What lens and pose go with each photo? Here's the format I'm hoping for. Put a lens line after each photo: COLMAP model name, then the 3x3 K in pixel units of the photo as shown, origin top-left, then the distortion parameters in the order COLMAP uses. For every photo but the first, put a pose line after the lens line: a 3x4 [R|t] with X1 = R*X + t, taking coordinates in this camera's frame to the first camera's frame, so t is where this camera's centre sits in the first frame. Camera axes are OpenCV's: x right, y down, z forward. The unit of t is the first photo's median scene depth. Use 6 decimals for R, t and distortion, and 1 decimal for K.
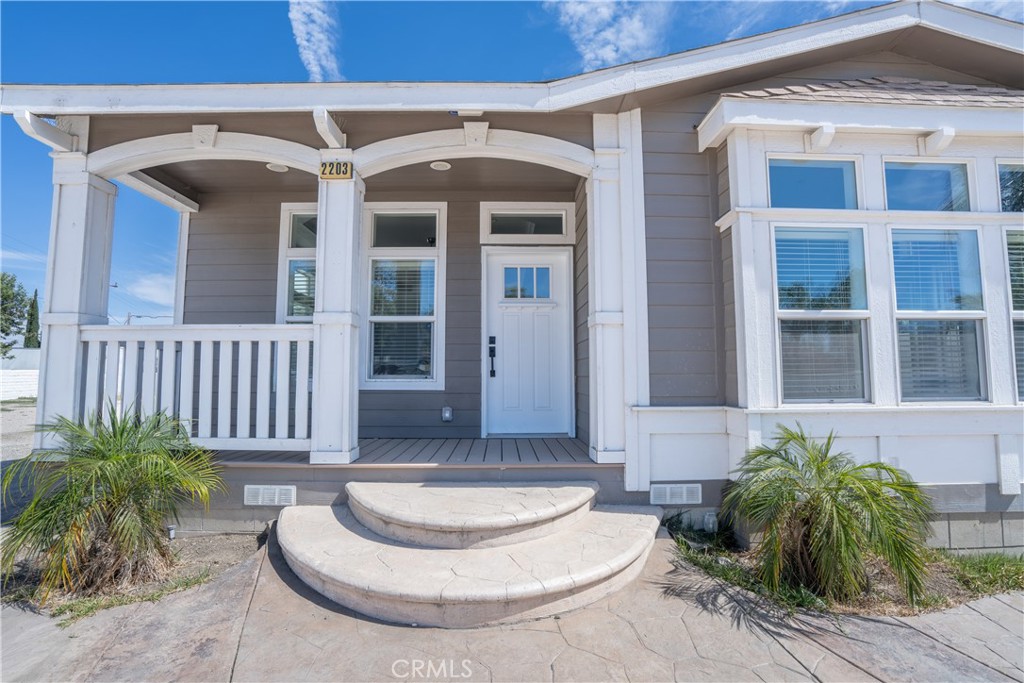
lens RADIAL K [[453.1, 0, 528.4], [0, 453.1, 338.0], [0, 0, 1]] dist [-0.034485, 0.001668]
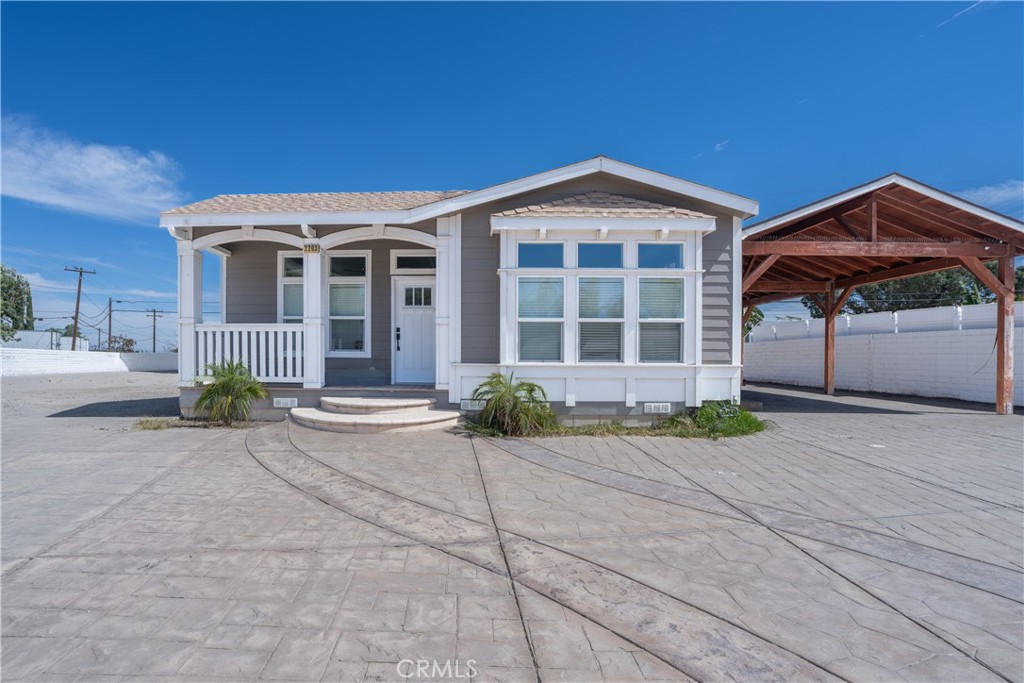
lens RADIAL K [[482.0, 0, 469.6], [0, 482.0, 362.6], [0, 0, 1]] dist [-0.058859, 0.018897]
pose [[0.998510, 0.007986, -0.053990, 0.421945], [-0.003171, 0.996055, 0.088678, -0.048904], [0.054485, -0.088374, 0.994596, -1.198084]]
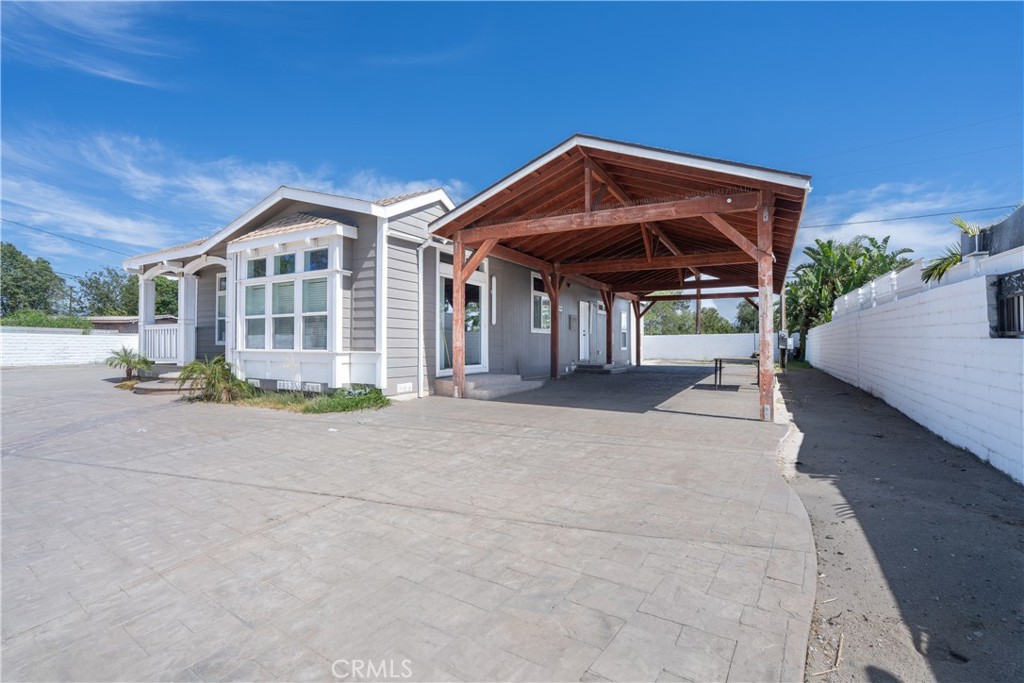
lens RADIAL K [[453.1, 0, 519.1], [0, 453.1, 325.3], [0, 0, 1]] dist [-0.034485, 0.001668]
pose [[0.867620, -0.015834, -0.496976, 3.238005], [0.037803, 0.998701, 0.034177, -0.030963], [0.495789, -0.048440, 0.867091, -0.568017]]
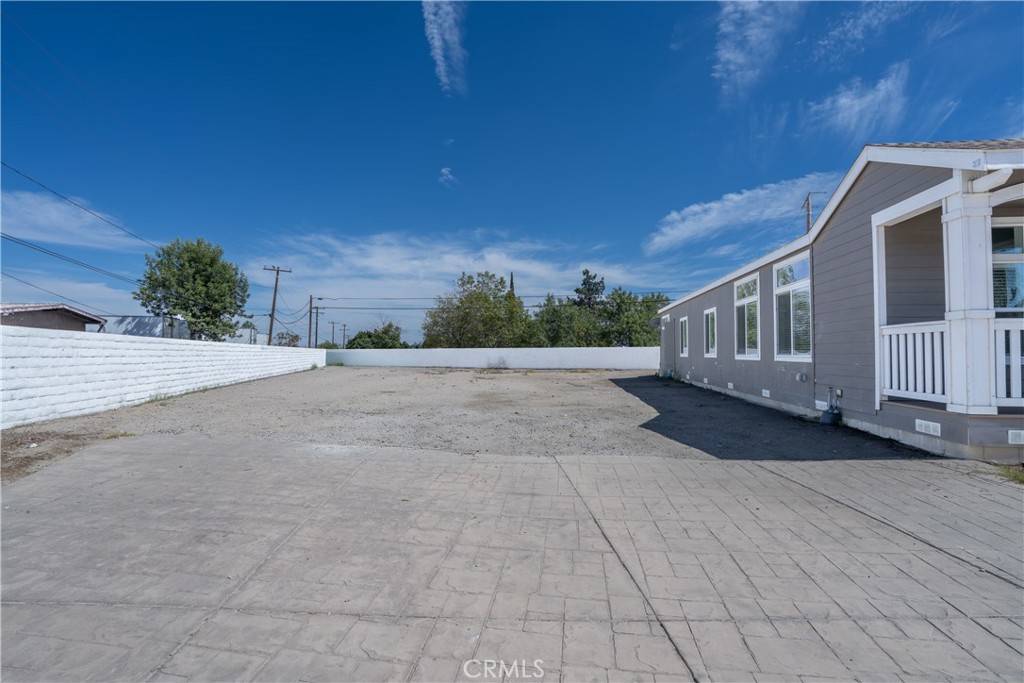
lens RADIAL K [[453.1, 0, 521.6], [0, 453.1, 341.1], [0, 0, 1]] dist [-0.034485, 0.001668]
pose [[0.989736, 0.003555, -0.142861, -2.307113], [0.004547, 0.998401, 0.056351, -0.042132], [0.142833, -0.056422, 0.988137, -0.601426]]
